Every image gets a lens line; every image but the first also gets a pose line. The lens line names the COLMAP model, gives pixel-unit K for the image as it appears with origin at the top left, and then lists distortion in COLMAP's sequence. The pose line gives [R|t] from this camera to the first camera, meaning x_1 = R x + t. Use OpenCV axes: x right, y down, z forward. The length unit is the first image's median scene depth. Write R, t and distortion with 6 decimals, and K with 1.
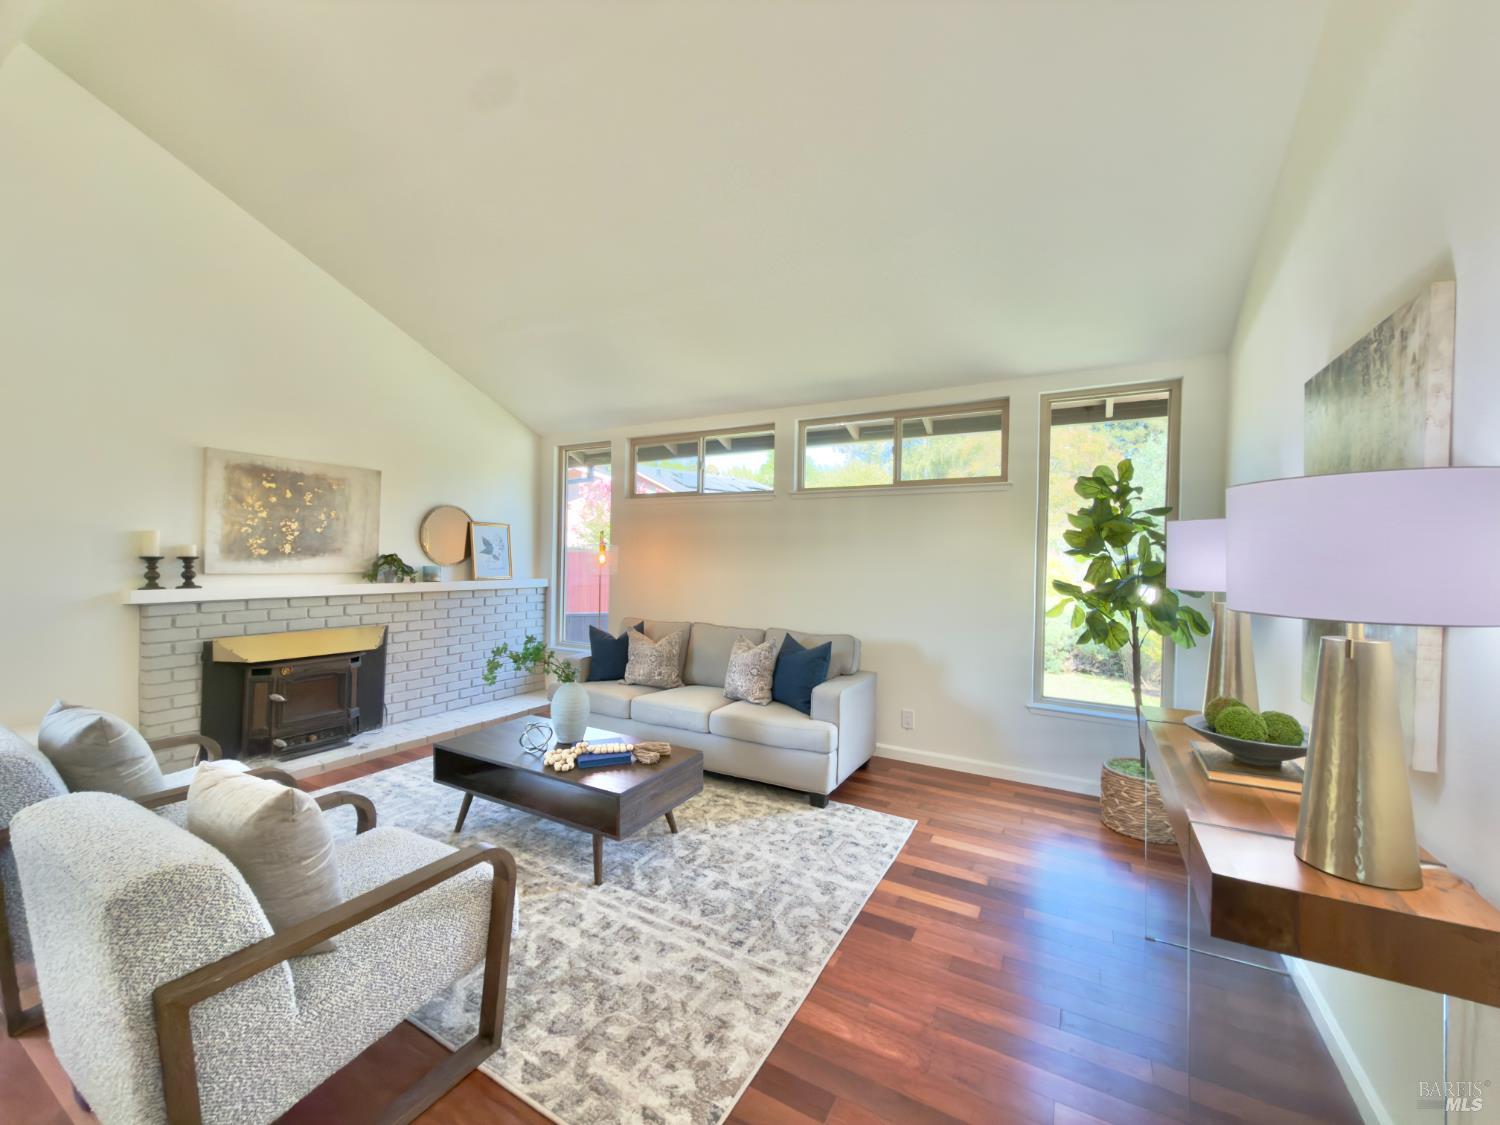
lens RADIAL K [[600.5, 0, 752.4], [0, 600.5, 561.2], [0, 0, 1]] dist [0.001320, -0.000093]
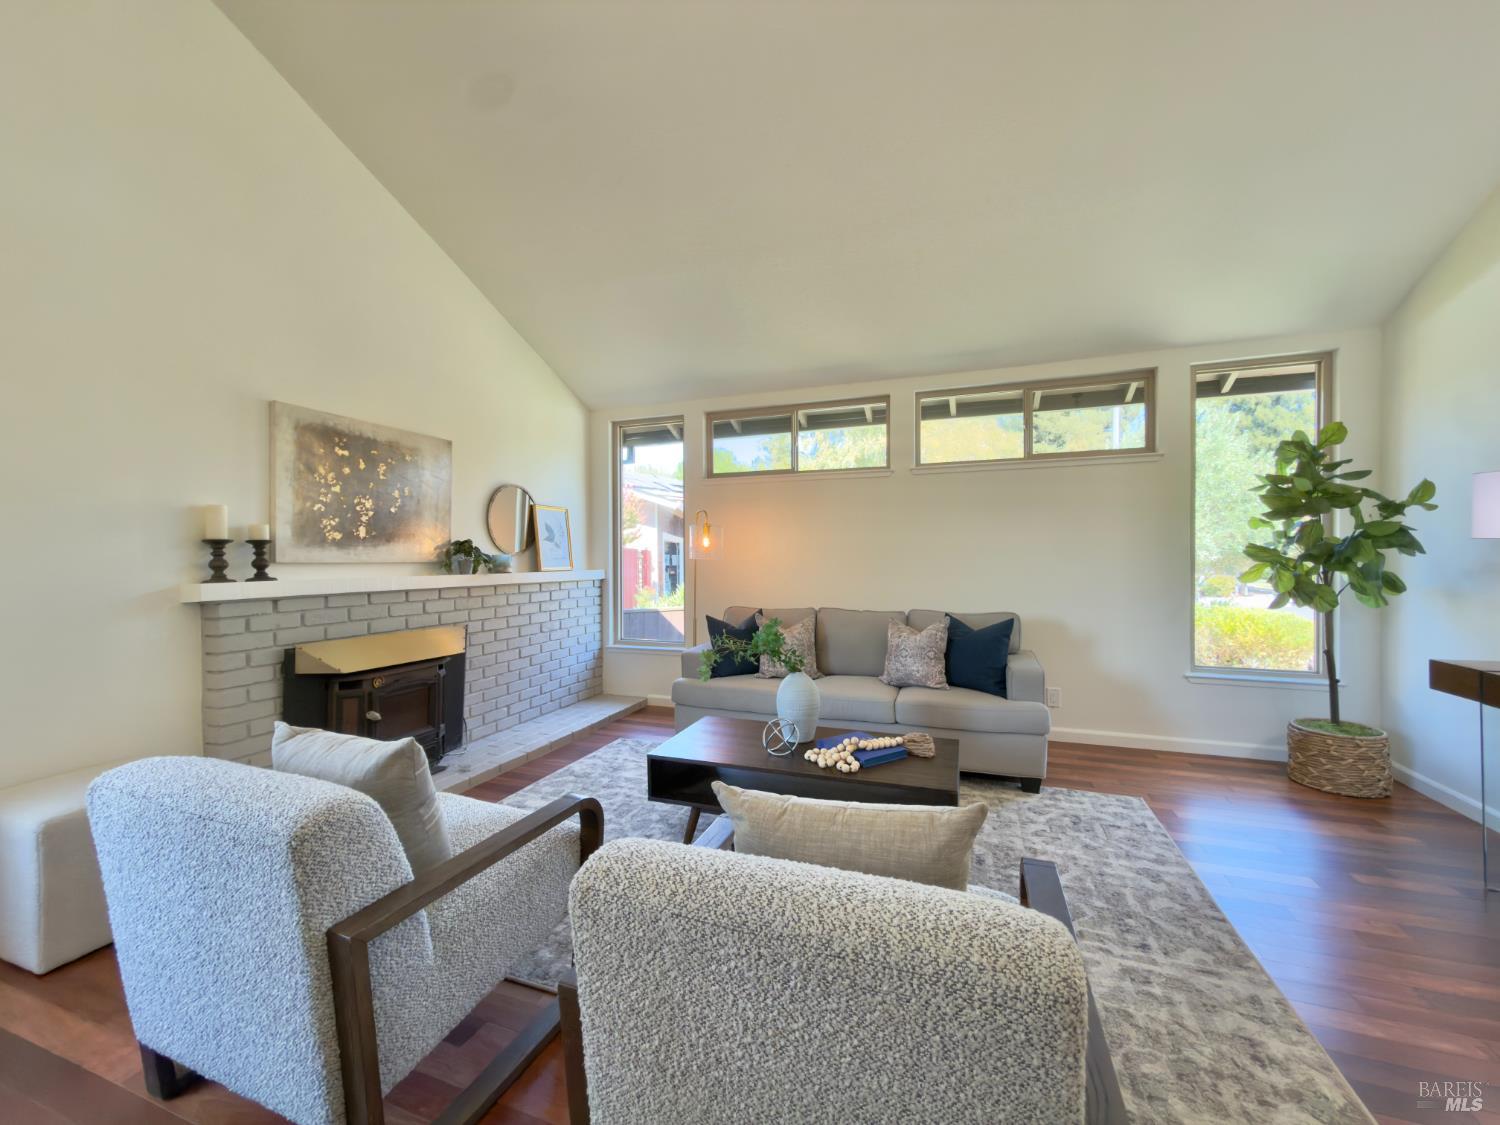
lens RADIAL K [[600.5, 0, 752.4], [0, 600.5, 561.2], [0, 0, 1]] dist [0.001320, -0.000093]
pose [[0.986498, -0.023416, 0.162090, -0.399790], [0.023557, 0.999722, 0.001051, 0.030634], [-0.162070, 0.002781, 0.986775, 0.121853]]
